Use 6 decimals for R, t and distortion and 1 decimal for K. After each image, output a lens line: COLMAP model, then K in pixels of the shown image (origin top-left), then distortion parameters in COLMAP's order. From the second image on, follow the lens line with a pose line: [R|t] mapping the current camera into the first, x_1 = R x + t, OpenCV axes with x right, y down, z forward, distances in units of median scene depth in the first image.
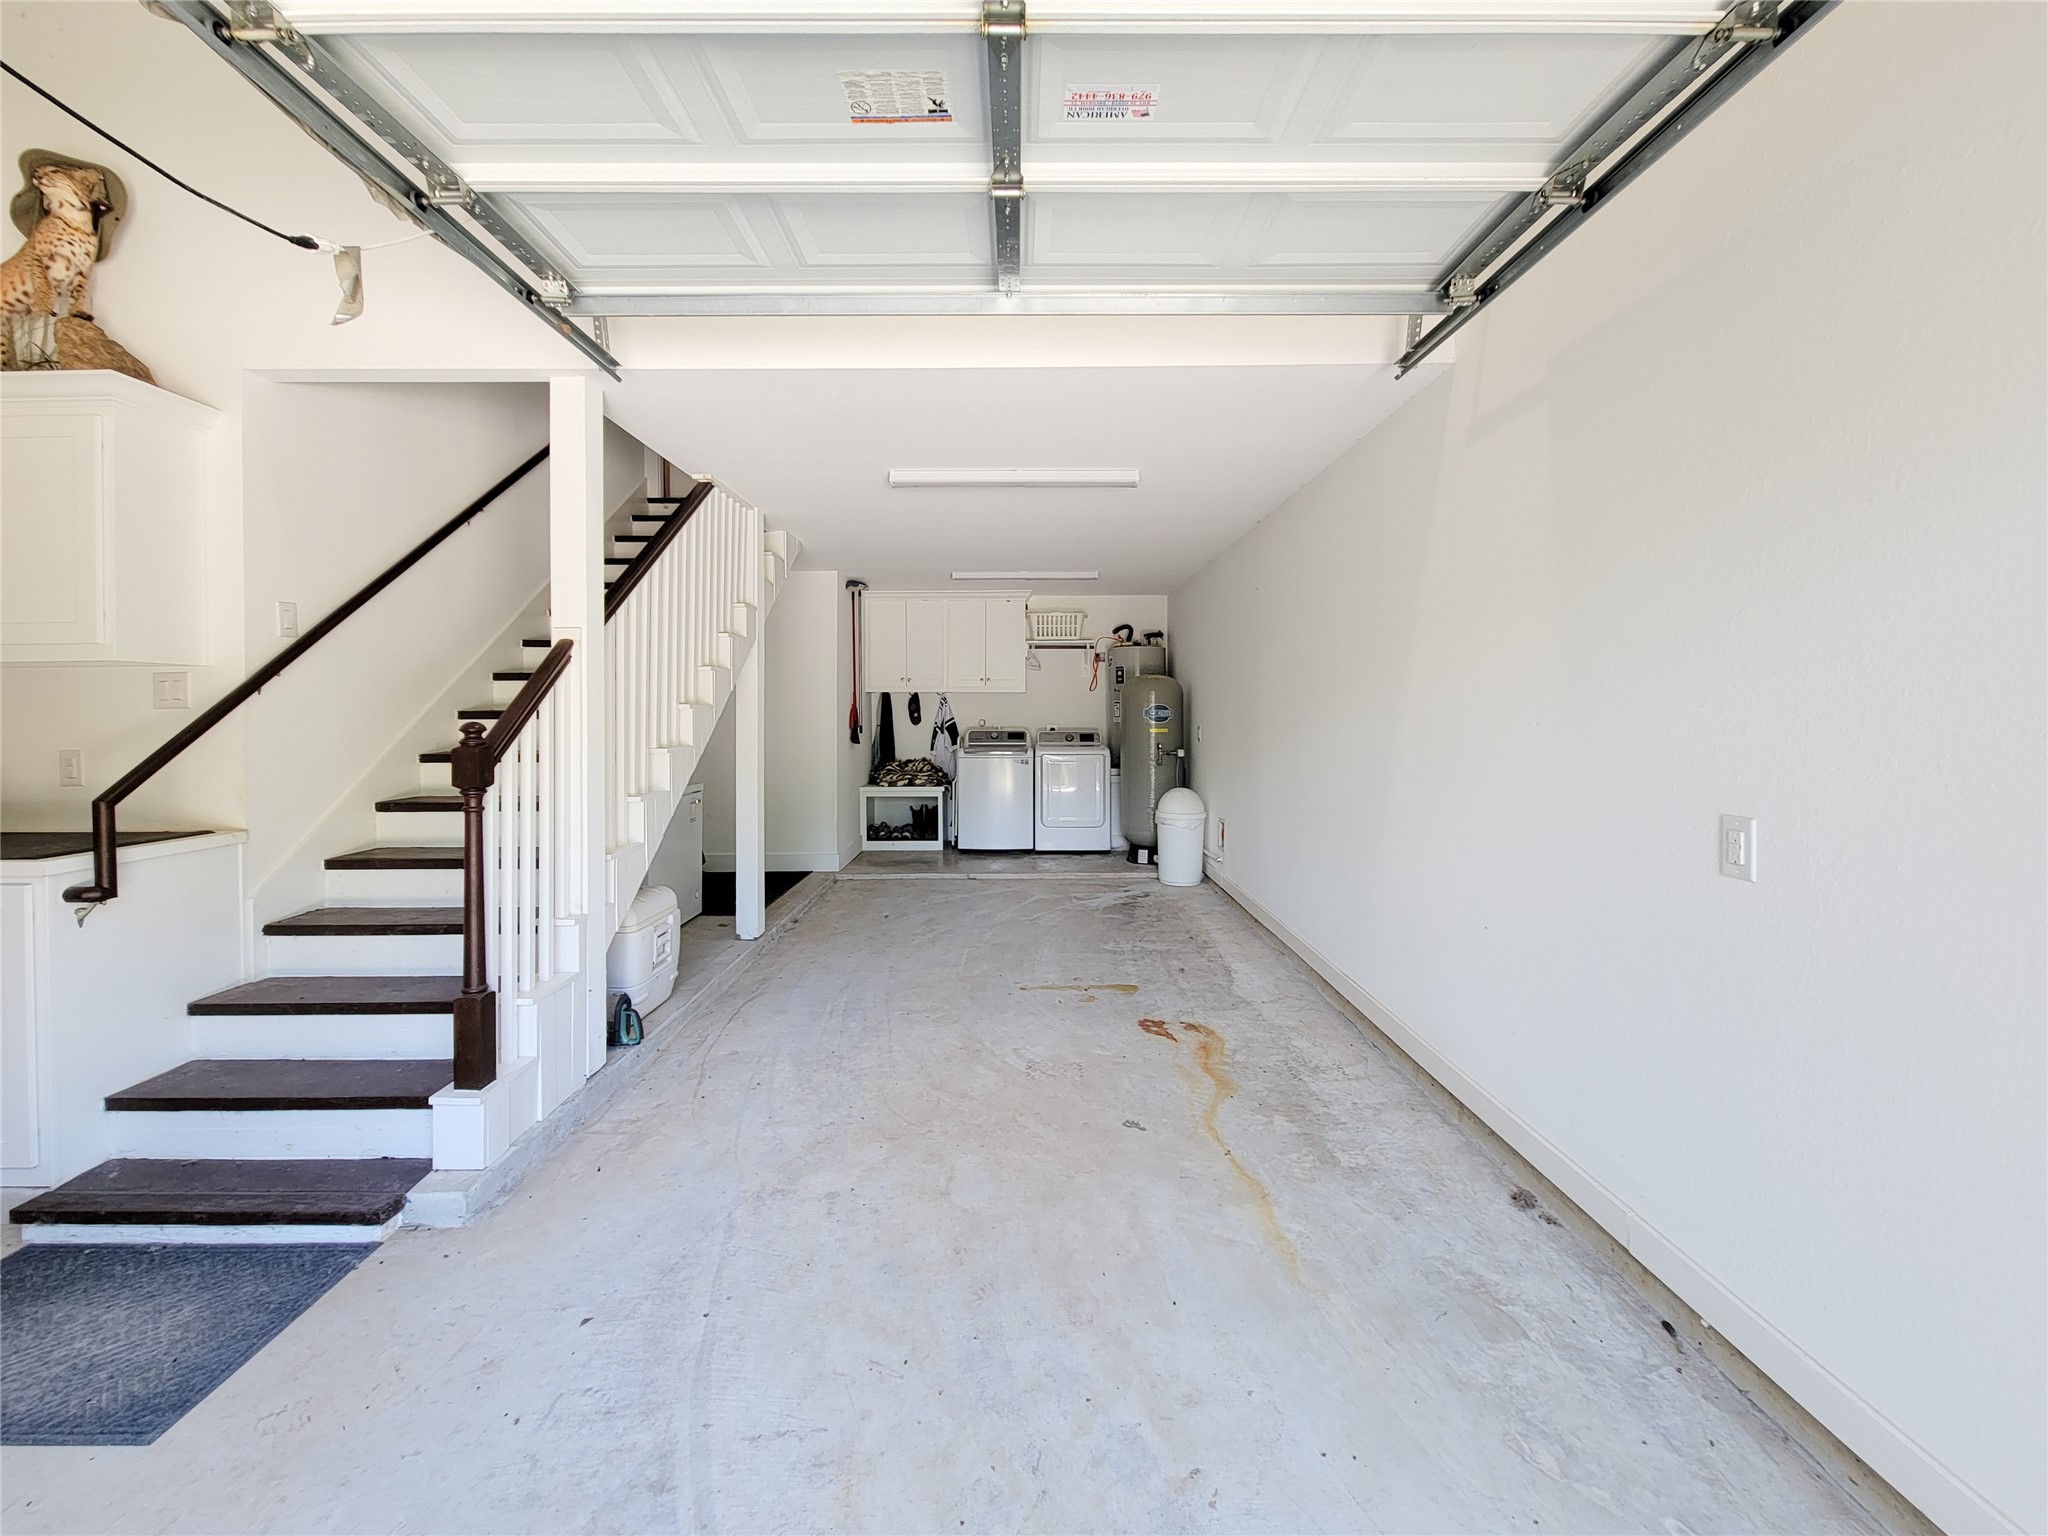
lens RADIAL K [[877.8, 0, 995.0], [0, 877.8, 712.6], [0, 0, 1]] dist [-0.002028, -0.001239]
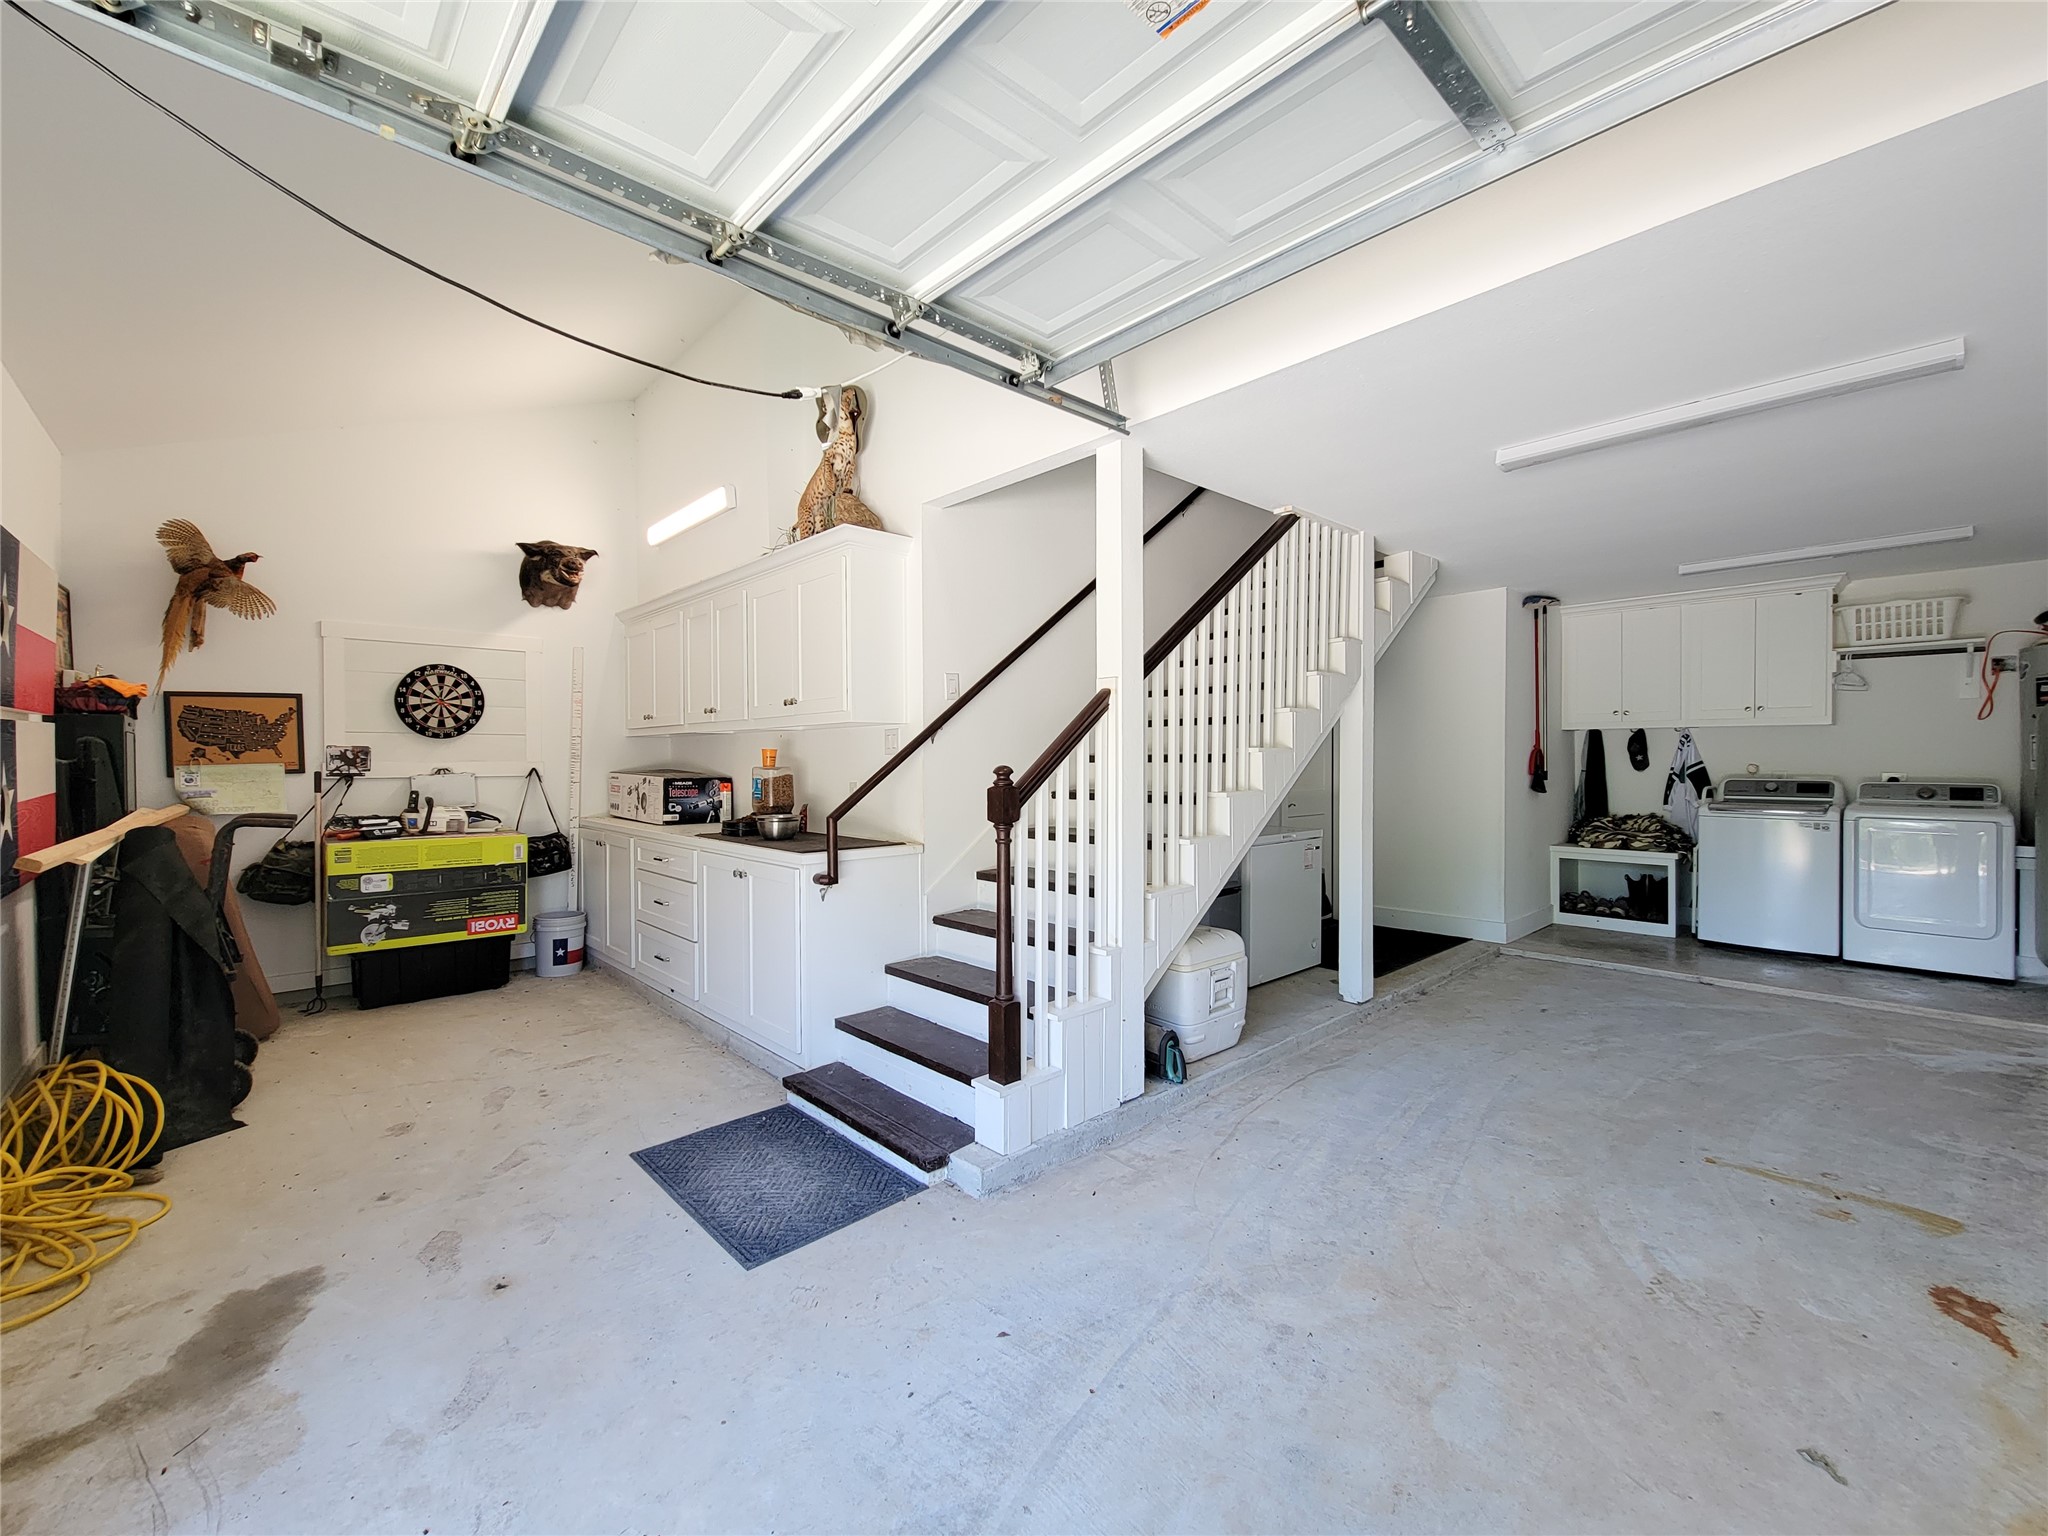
lens RADIAL K [[843.1, 0, 1010.9], [0, 843.1, 758.4], [0, 0, 1]] dist [0.001334, -0.001275]
pose [[0.680953, 0.000710, -0.732327, 0.101931], [0.002641, 0.999991, 0.003425, -0.001019], [0.732323, -0.004266, 0.680945, 0.114439]]
